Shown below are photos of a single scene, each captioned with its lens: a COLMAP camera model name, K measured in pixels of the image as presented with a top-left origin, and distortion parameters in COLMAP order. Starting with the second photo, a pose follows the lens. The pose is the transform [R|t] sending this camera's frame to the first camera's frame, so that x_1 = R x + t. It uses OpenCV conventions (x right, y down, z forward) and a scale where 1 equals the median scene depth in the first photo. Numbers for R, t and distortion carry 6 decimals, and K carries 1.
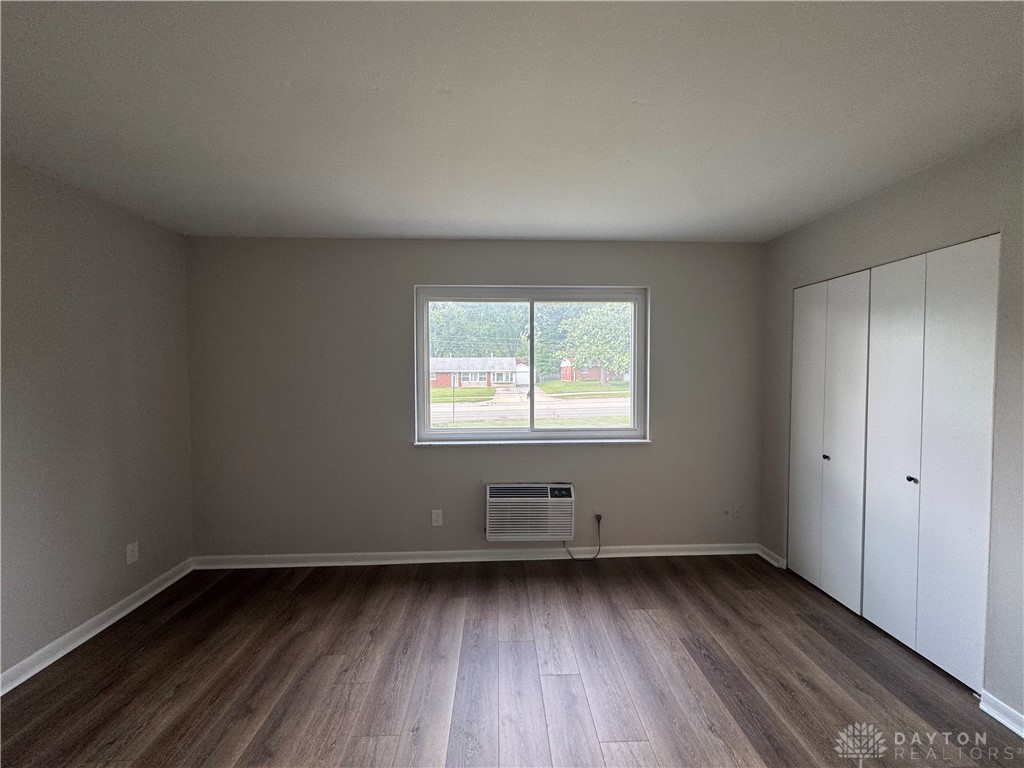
lens RADIAL K [[415.0, 0, 543.8], [0, 415.0, 385.9], [0, 0, 1]] dist [-0.002728, -0.000341]
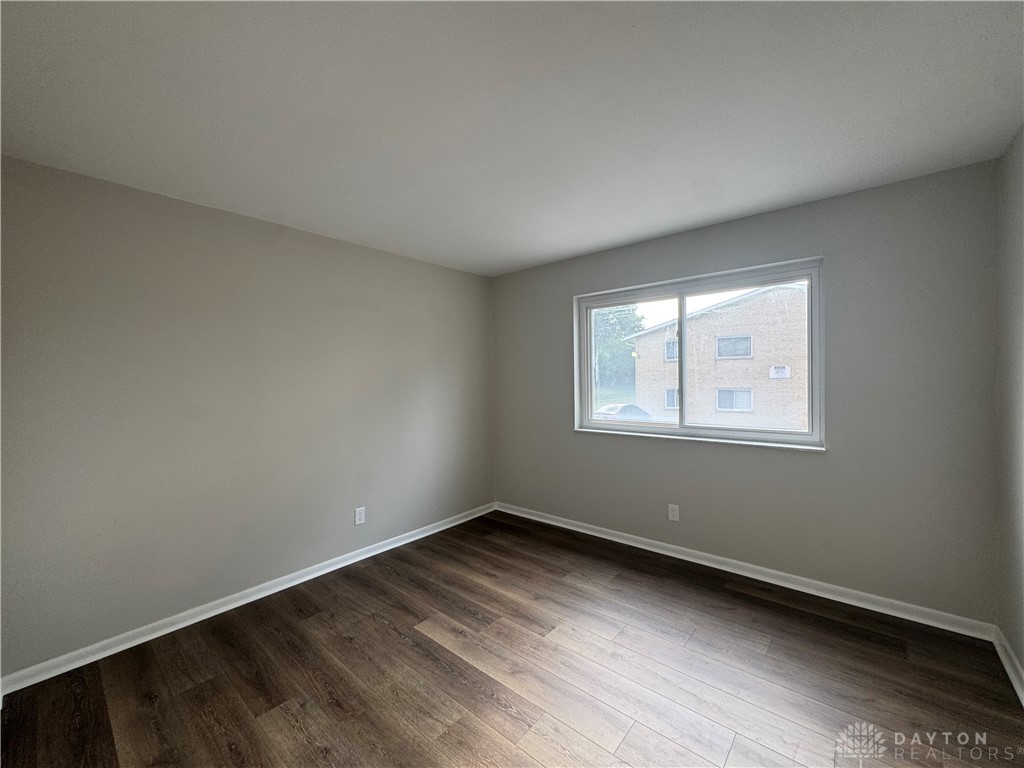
lens RADIAL K [[409.8, 0, 512.0], [0, 409.8, 384.0], [0, 0, 1]] dist [0.000349, -0.000296]
pose [[0.729183, 0.005230, -0.684299, 0.344037], [-0.001621, 0.999981, 0.005915, 0.001579], [0.684317, -0.003204, 0.729178, 0.015112]]
